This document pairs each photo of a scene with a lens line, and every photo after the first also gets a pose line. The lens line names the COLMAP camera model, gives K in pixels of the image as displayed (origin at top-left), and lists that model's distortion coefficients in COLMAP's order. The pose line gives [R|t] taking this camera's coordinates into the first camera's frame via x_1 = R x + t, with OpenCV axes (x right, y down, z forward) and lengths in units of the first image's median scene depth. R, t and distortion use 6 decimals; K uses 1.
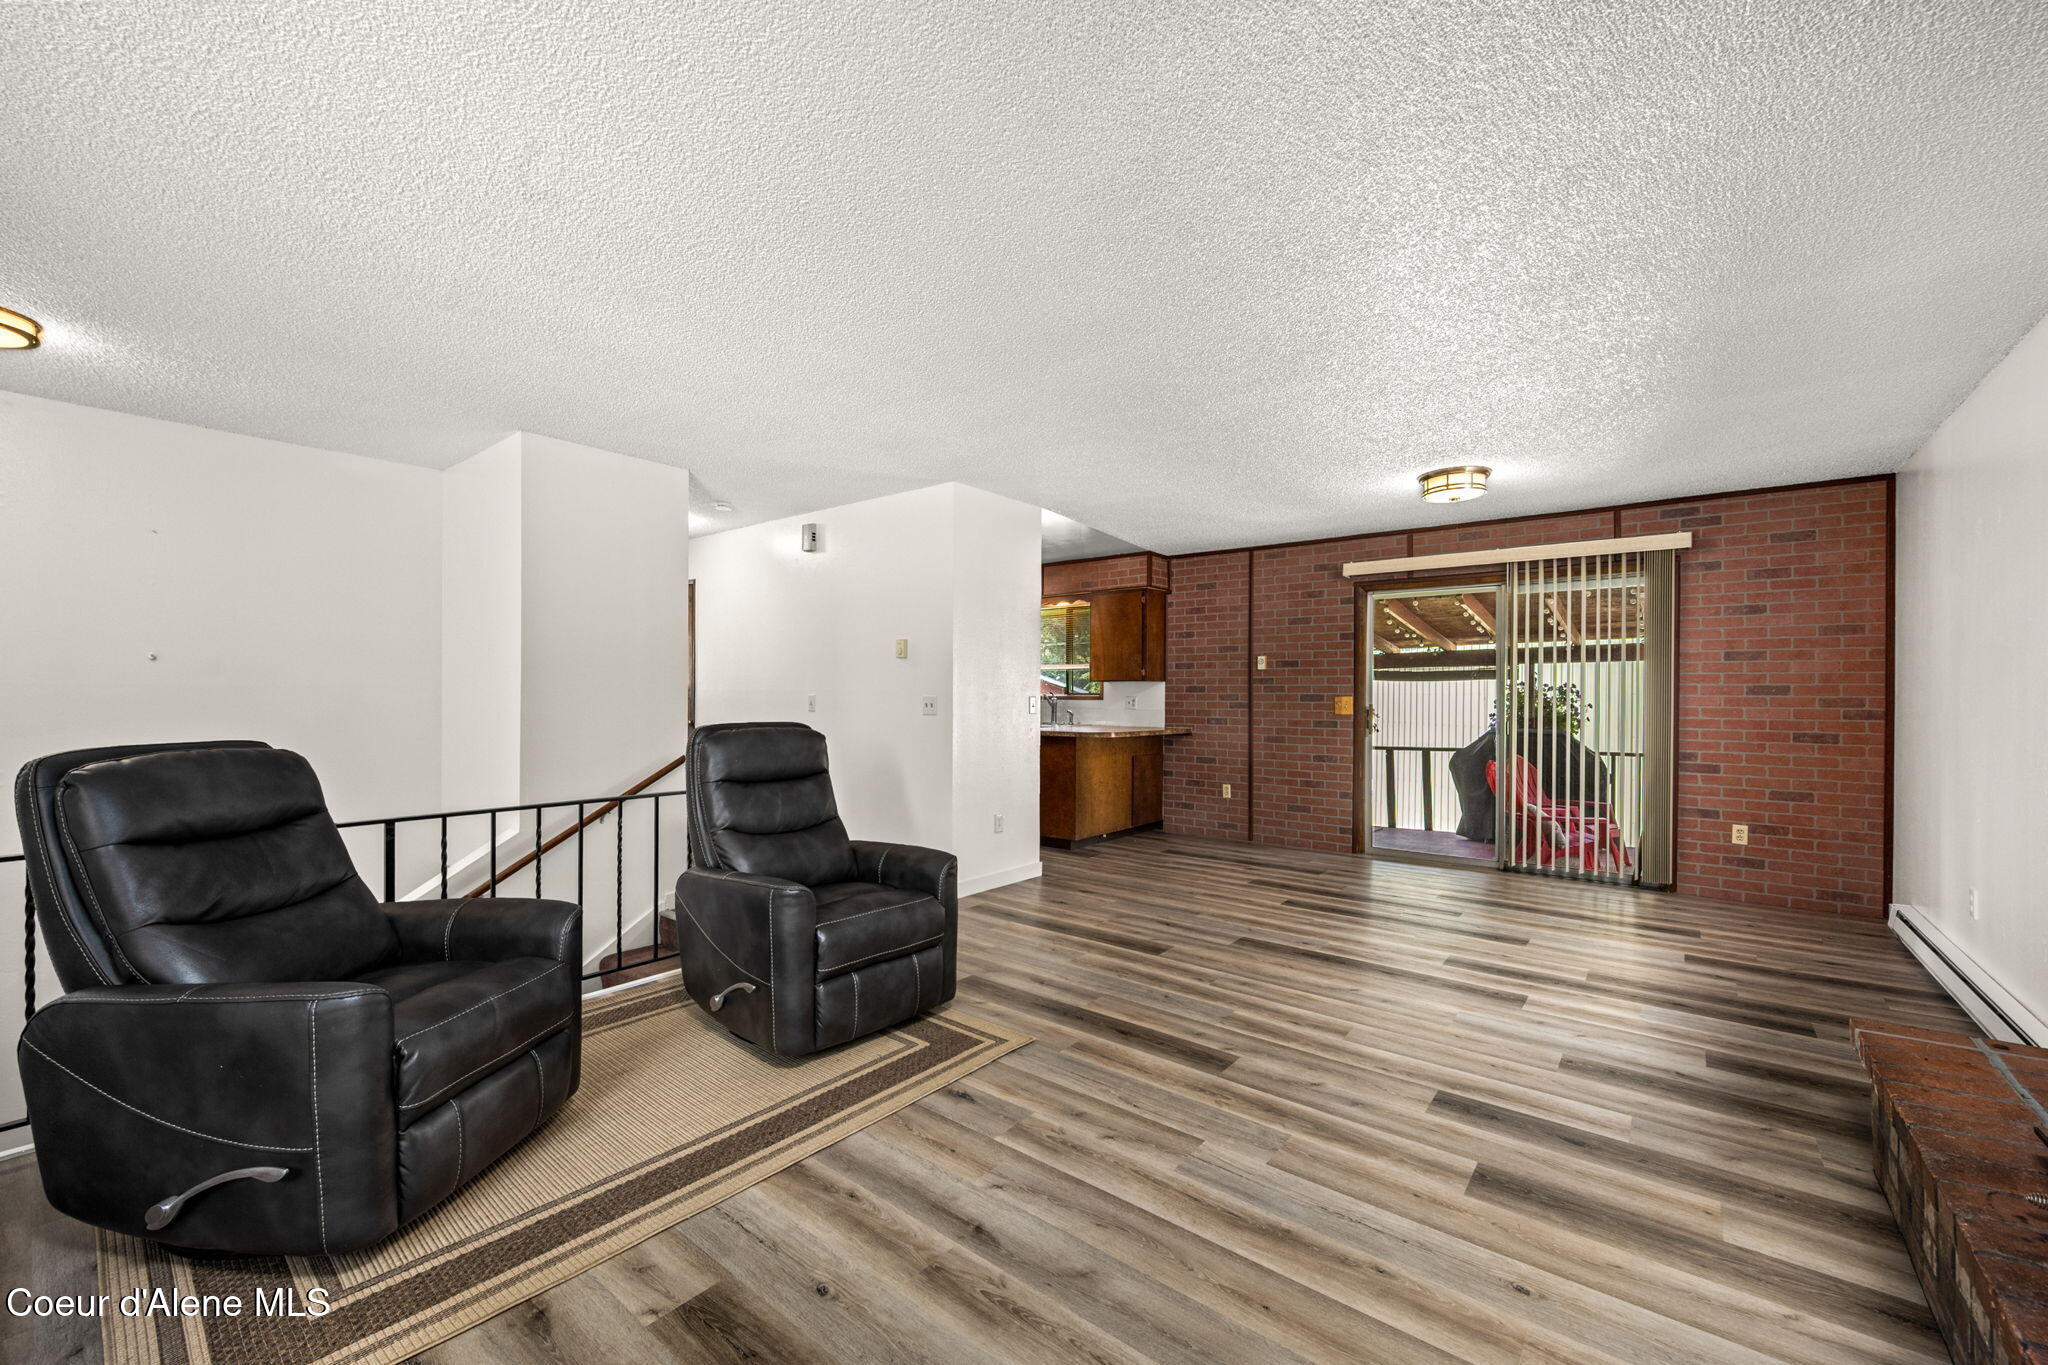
lens RADIAL K [[806.4, 0, 1024.5], [0, 806.4, 695.1], [0, 0, 1]] dist [-0.014947, -0.001612]
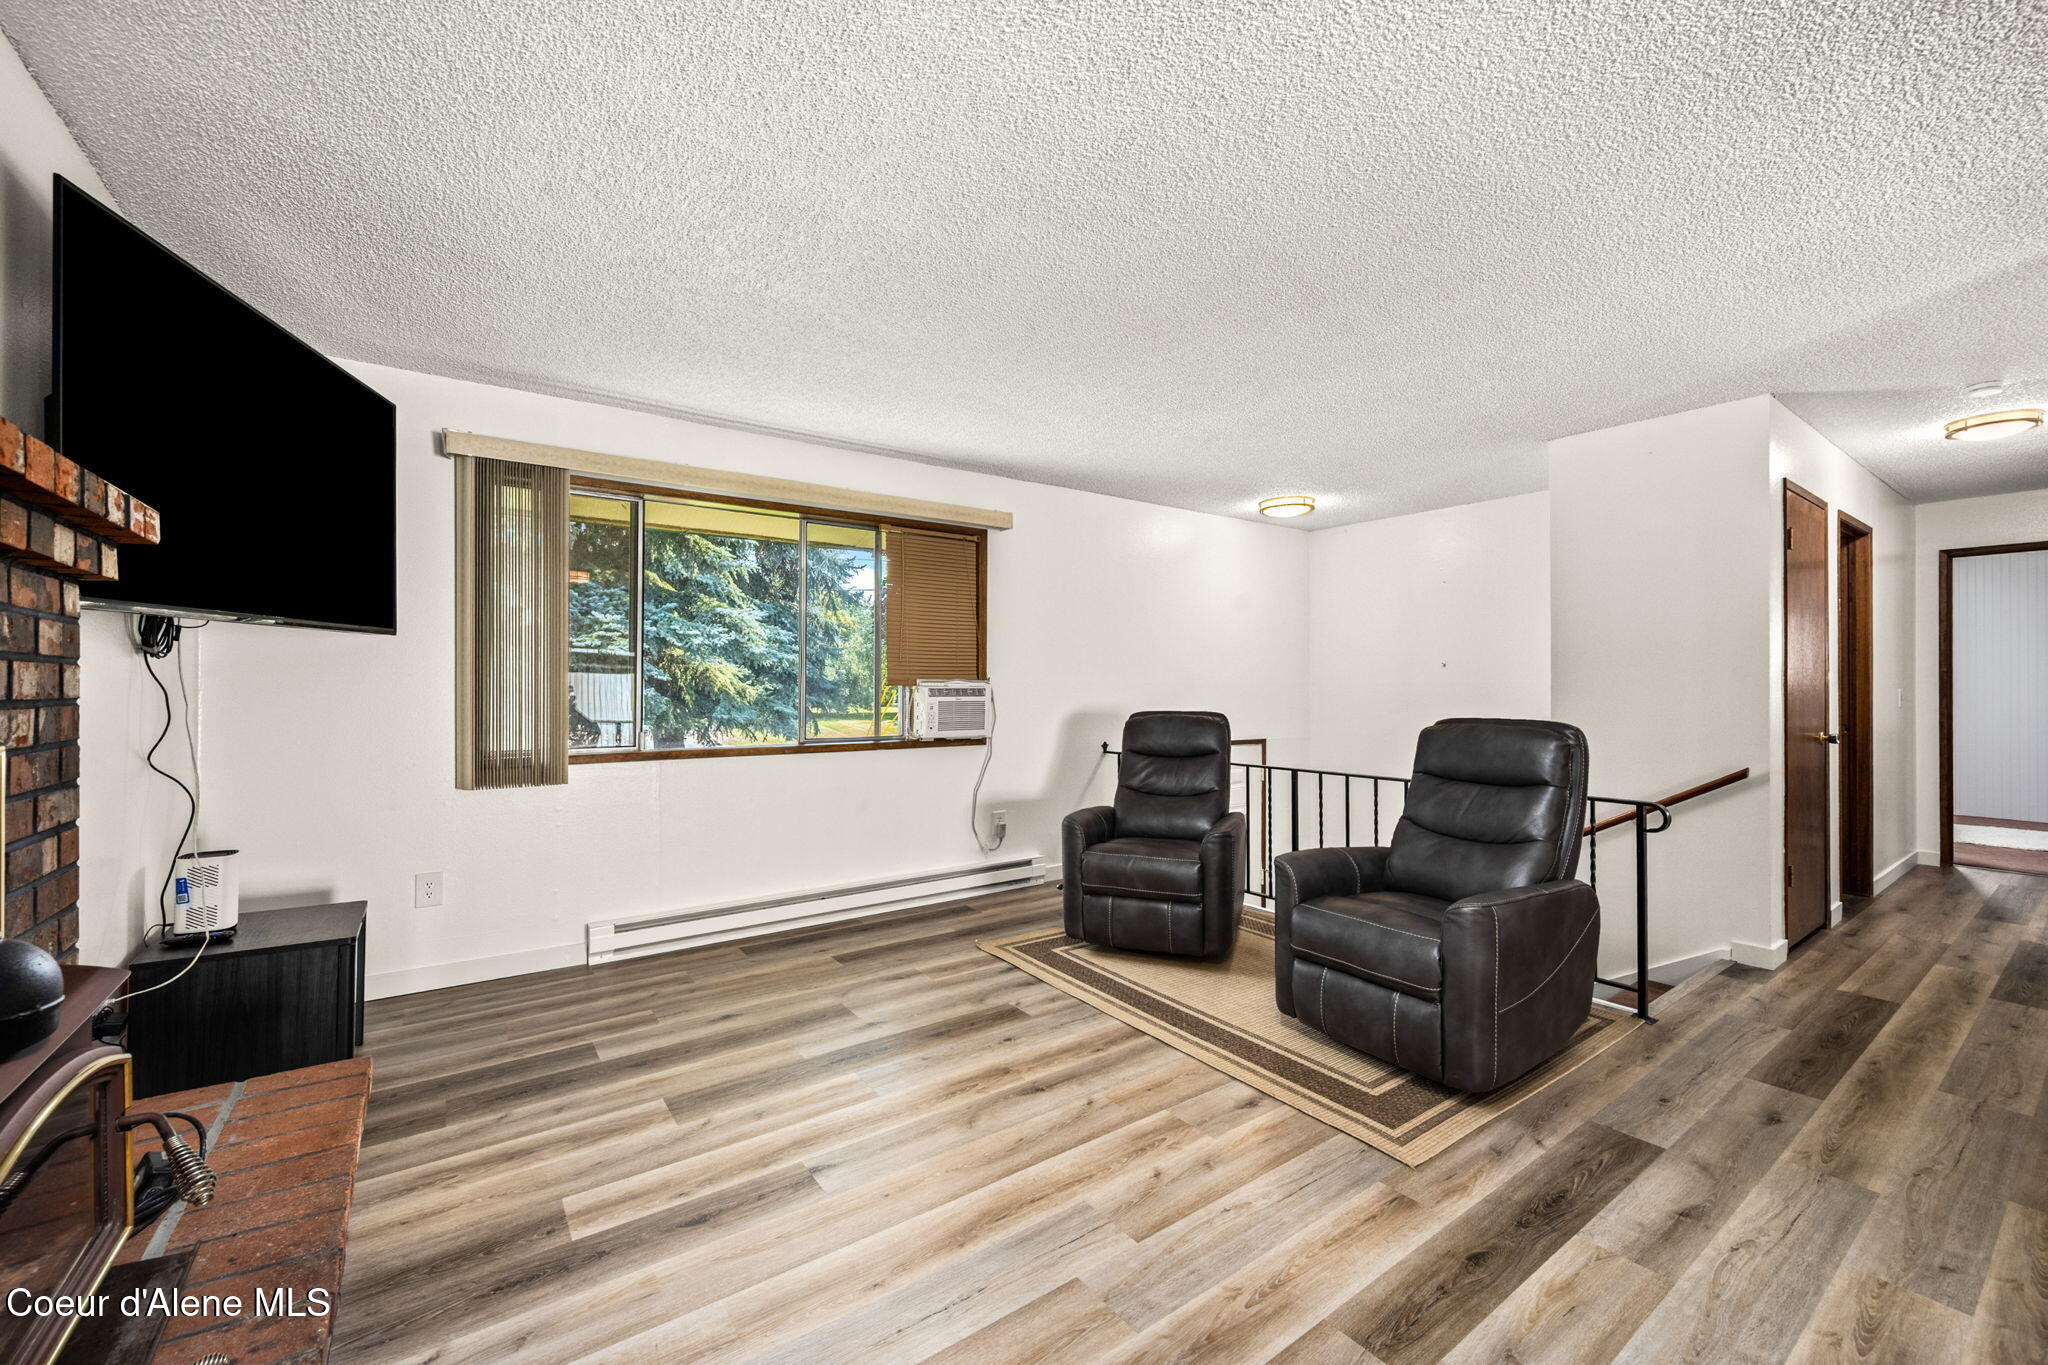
lens RADIAL K [[806.4, 0, 1022.7], [0, 806.4, 676.8], [0, 0, 1]] dist [-0.014947, -0.001612]
pose [[-0.264083, -0.013458, -0.964406, 1.015276], [-0.004092, 0.999909, -0.012833, 0.000349], [0.964491, 0.000557, -0.264115, 1.080408]]
